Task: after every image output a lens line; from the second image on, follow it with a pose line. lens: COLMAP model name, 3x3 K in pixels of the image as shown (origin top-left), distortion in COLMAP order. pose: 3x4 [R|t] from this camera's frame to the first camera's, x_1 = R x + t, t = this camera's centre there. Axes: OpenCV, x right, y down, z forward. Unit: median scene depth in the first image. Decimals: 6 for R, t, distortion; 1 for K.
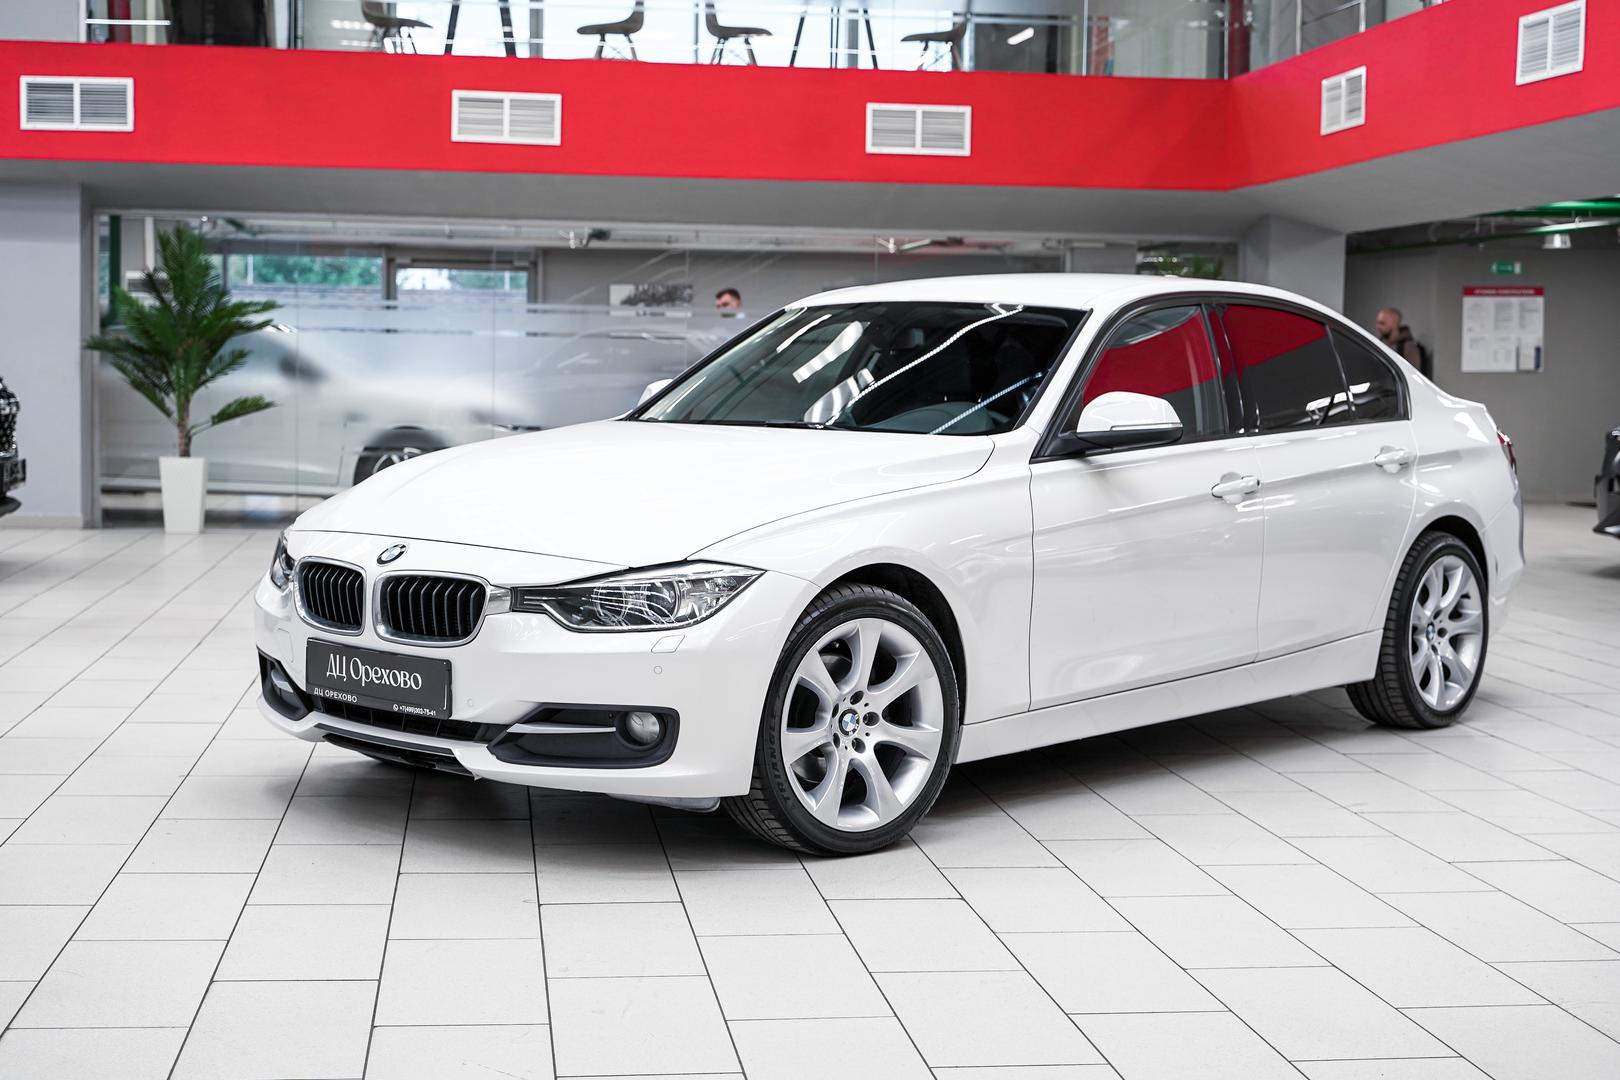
lens RADIAL K [[2212.5, 0, 725.5], [0, 2212.5, 537.2], [0, 0, 1]] dist [0.014802, -0.003870]
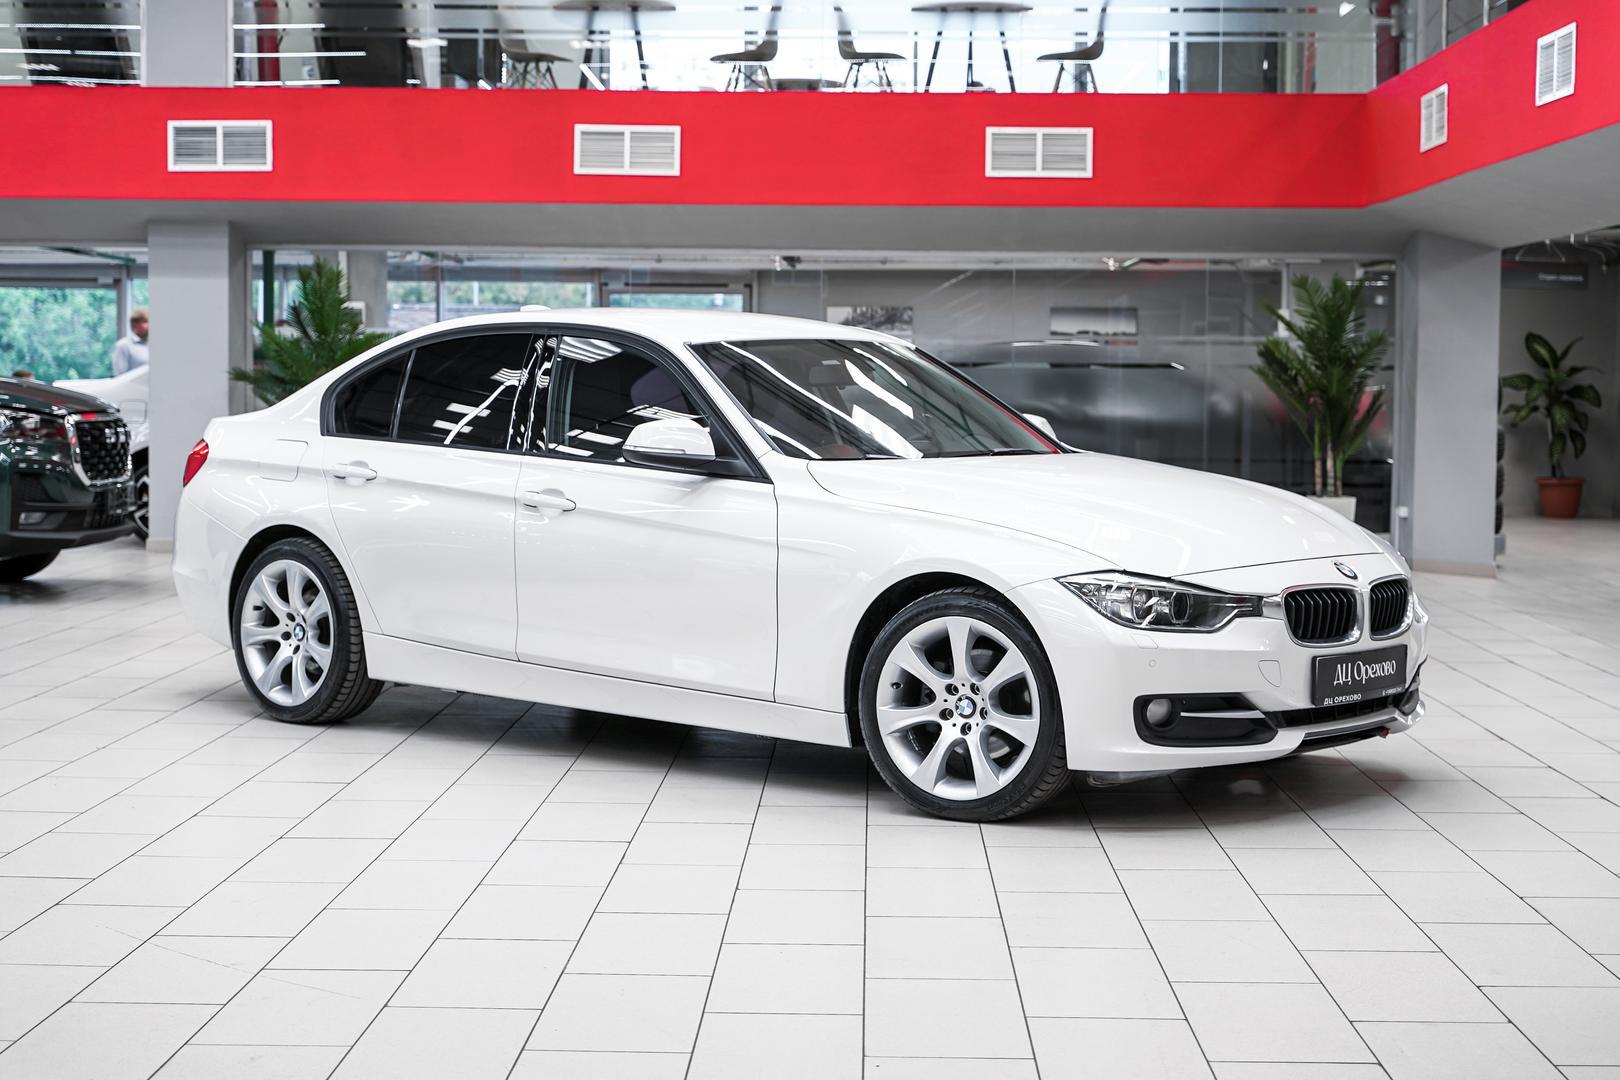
lens RADIAL K [[2467.0, 0, 795.4], [0, 2467.0, 530.6], [0, 0, 1]] dist [0.013233, 0.066411]
pose [[0.990389, 0.000170, -0.138313, 0.132939], [-0.002898, 0.999805, -0.019526, 0.007437], [0.138282, 0.019739, 0.990196, -0.108510]]
